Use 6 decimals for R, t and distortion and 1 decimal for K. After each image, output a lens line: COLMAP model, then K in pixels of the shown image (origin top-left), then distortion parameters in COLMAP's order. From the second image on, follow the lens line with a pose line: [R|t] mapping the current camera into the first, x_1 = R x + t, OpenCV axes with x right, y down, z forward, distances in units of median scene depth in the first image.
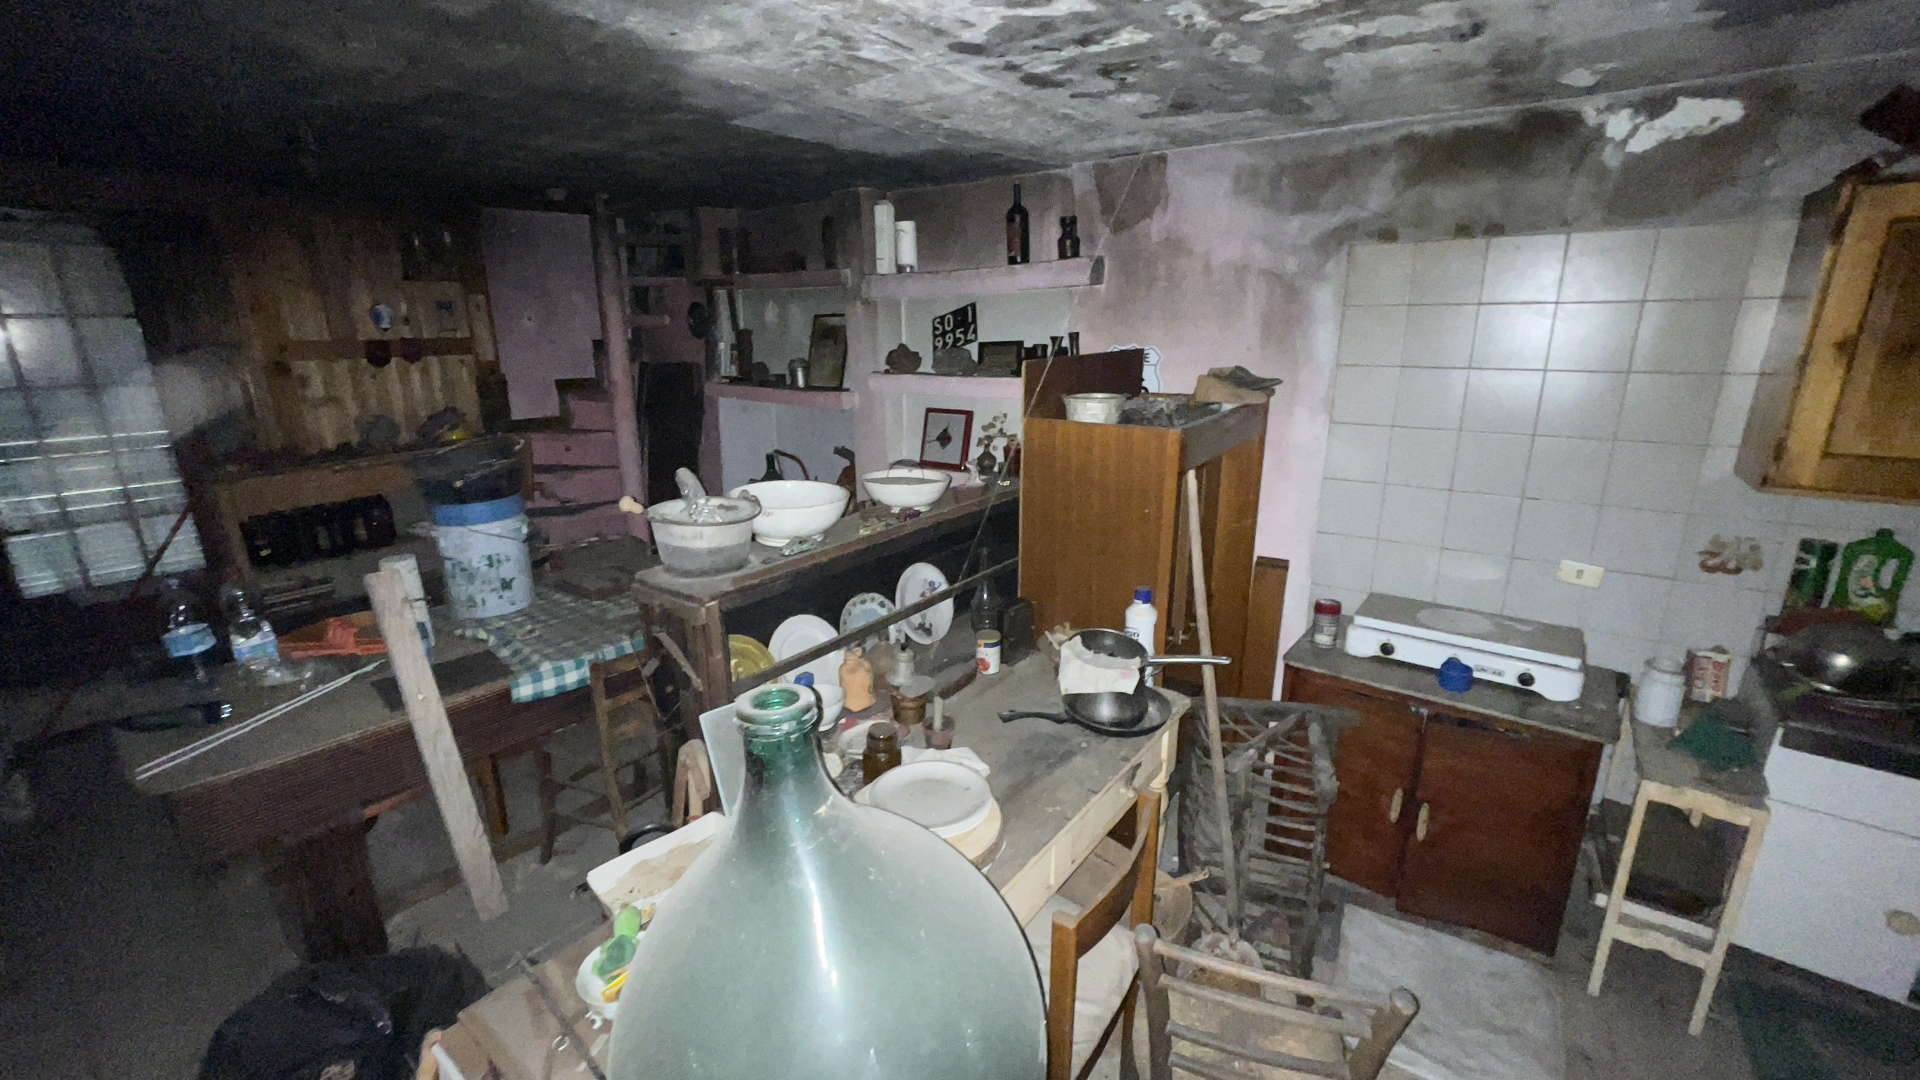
lens RADIAL K [[794.8, 0, 960.0], [0, 794.8, 540.0], [0, 0, 1]] dist [-0.018140, 0.007143]
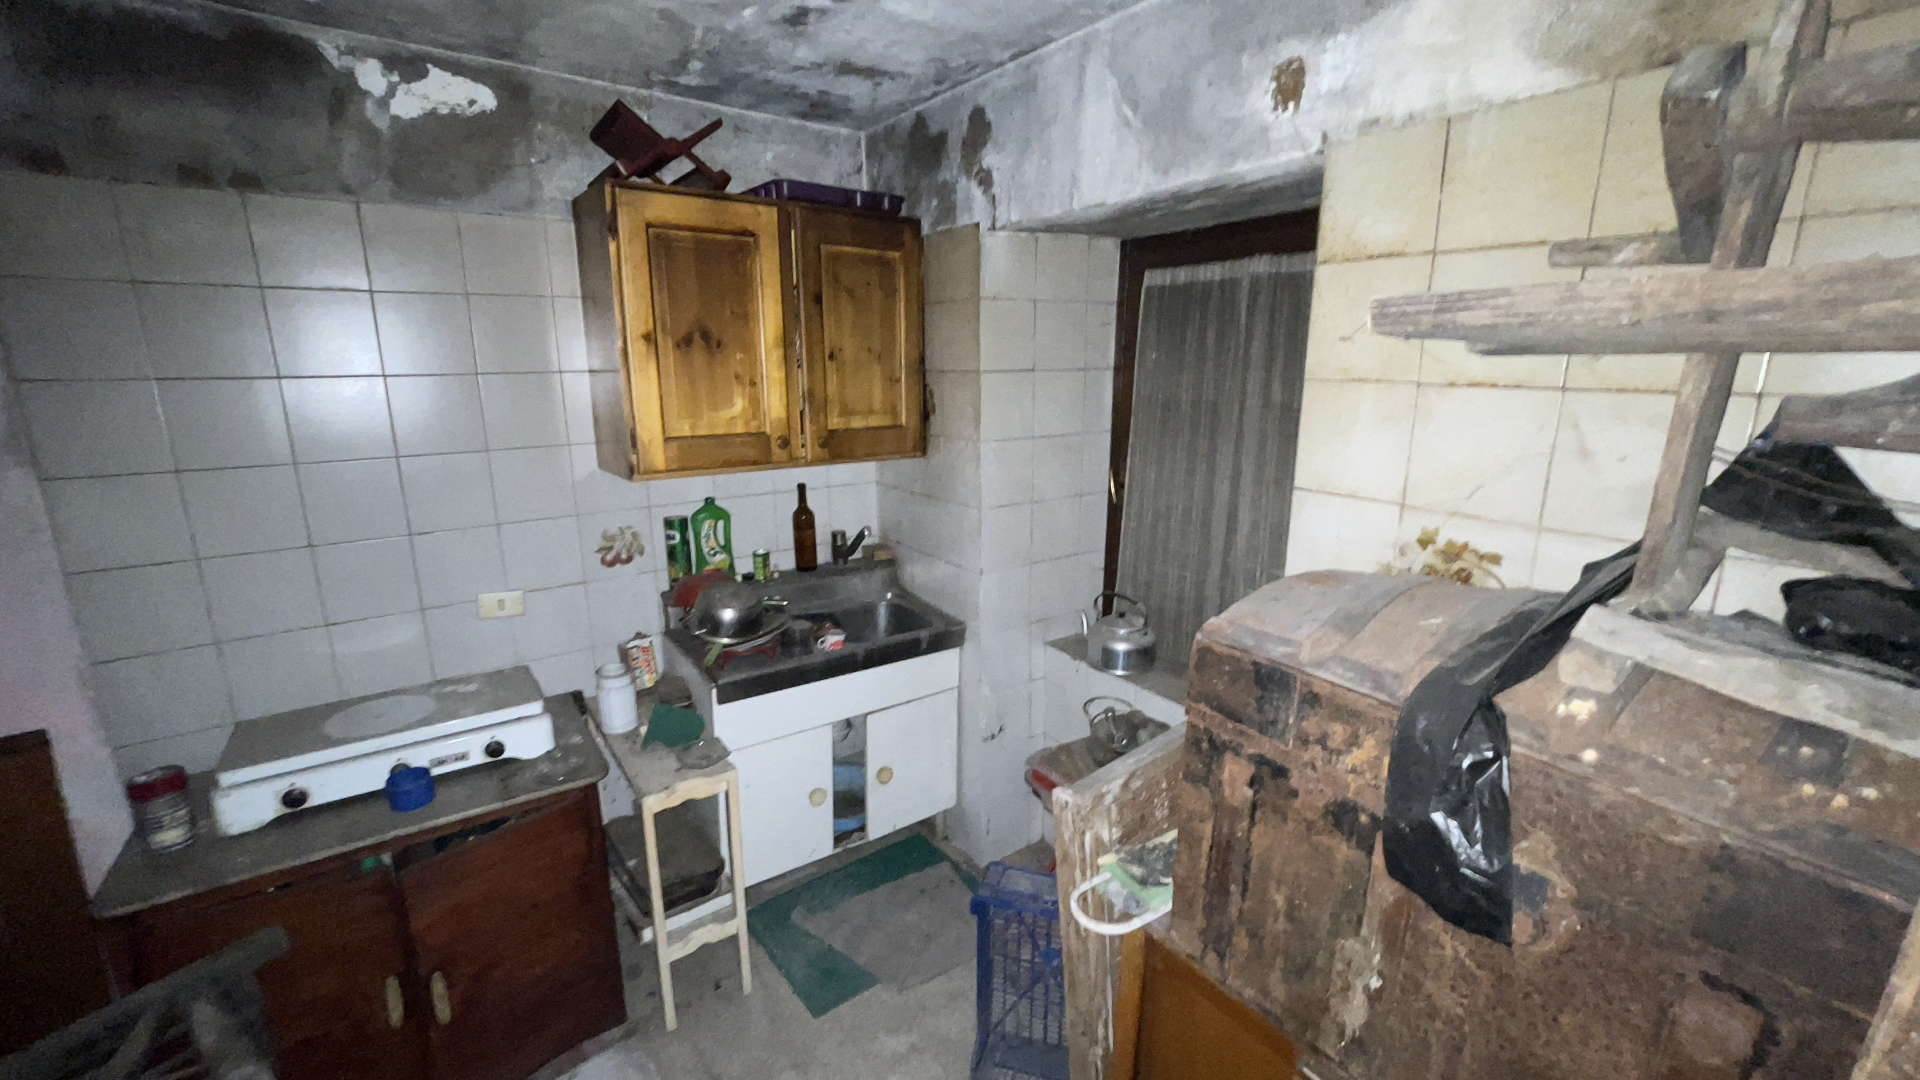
lens RADIAL K [[794.8, 0, 960.0], [0, 794.8, 540.0], [0, 0, 1]] dist [-0.018140, 0.007143]
pose [[0.301432, -0.209479, 0.930192, 0.152950], [0.252782, 0.958216, 0.133875, -0.016243], [-0.919369, 0.194781, 0.341790, 0.241910]]
